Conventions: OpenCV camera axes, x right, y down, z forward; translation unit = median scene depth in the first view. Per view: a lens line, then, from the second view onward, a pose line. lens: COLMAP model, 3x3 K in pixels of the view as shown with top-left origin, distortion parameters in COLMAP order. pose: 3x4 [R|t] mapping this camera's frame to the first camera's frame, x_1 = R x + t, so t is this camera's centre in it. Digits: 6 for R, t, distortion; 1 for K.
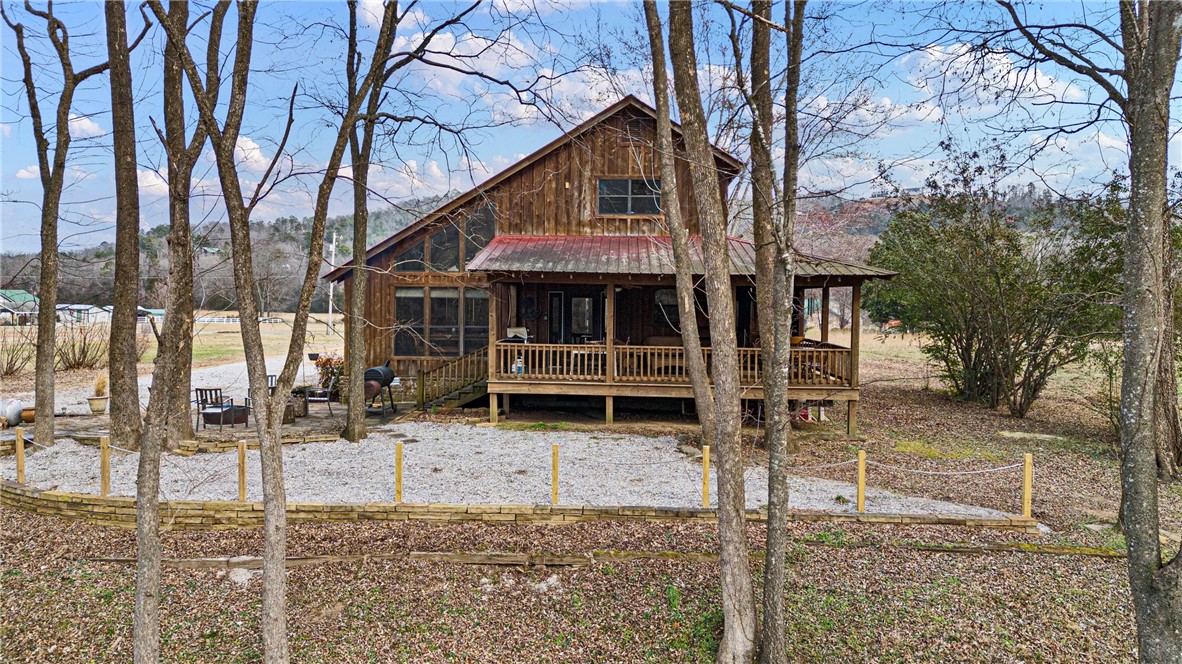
lens RADIAL K [[866.7, 0, 588.2], [0, 866.7, 349.5], [0, 0, 1]] dist [0.090116, -0.091984]
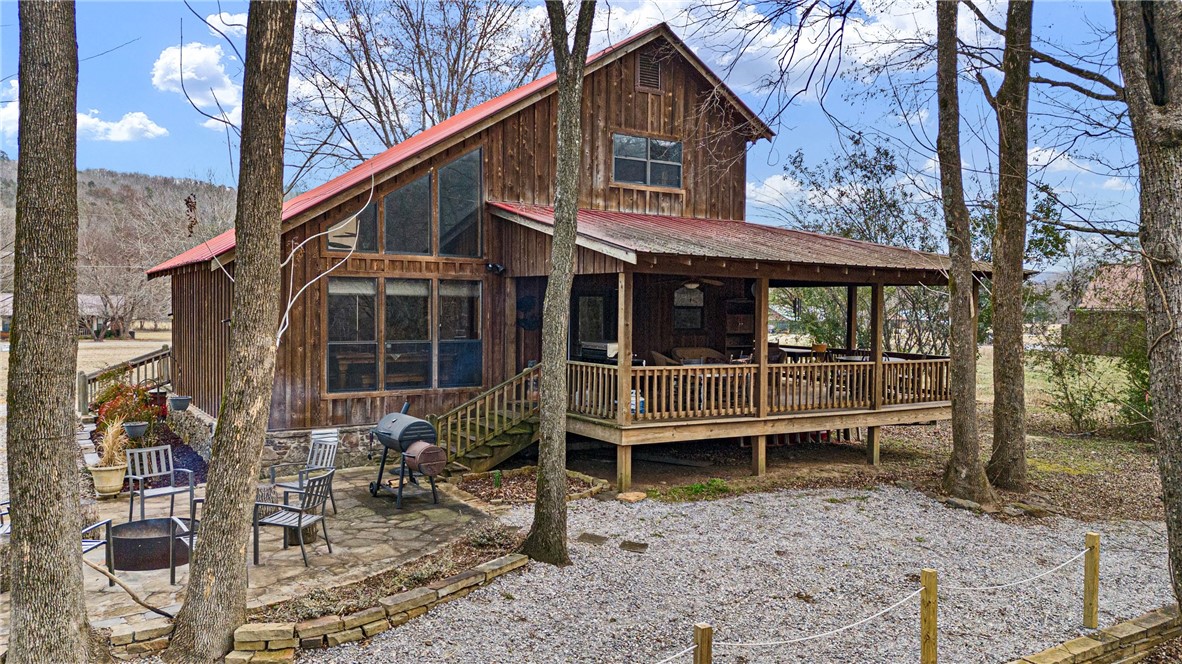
lens RADIAL K [[866.7, 0, 588.2], [0, 866.7, 349.5], [0, 0, 1]] dist [0.090116, -0.091984]
pose [[0.828477, -0.028586, 0.559293, -0.415466], [0.027939, 0.999563, 0.009703, -0.023527], [-0.559325, 0.007588, 0.828914, 0.412304]]
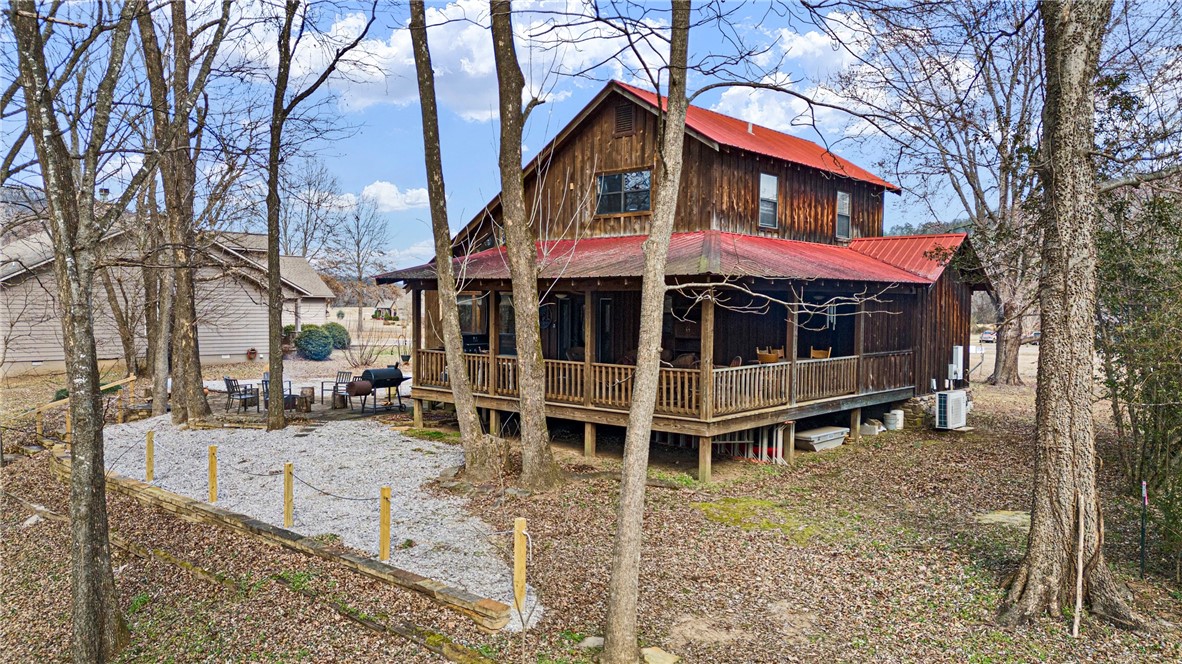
lens RADIAL K [[866.7, 0, 588.2], [0, 866.7, 349.5], [0, 0, 1]] dist [0.090116, -0.091984]
pose [[0.772952, 0.028083, -0.633843, 0.593978], [-0.040695, 0.999157, -0.005358, -0.007118], [0.633158, 0.029935, 0.773443, 0.284972]]
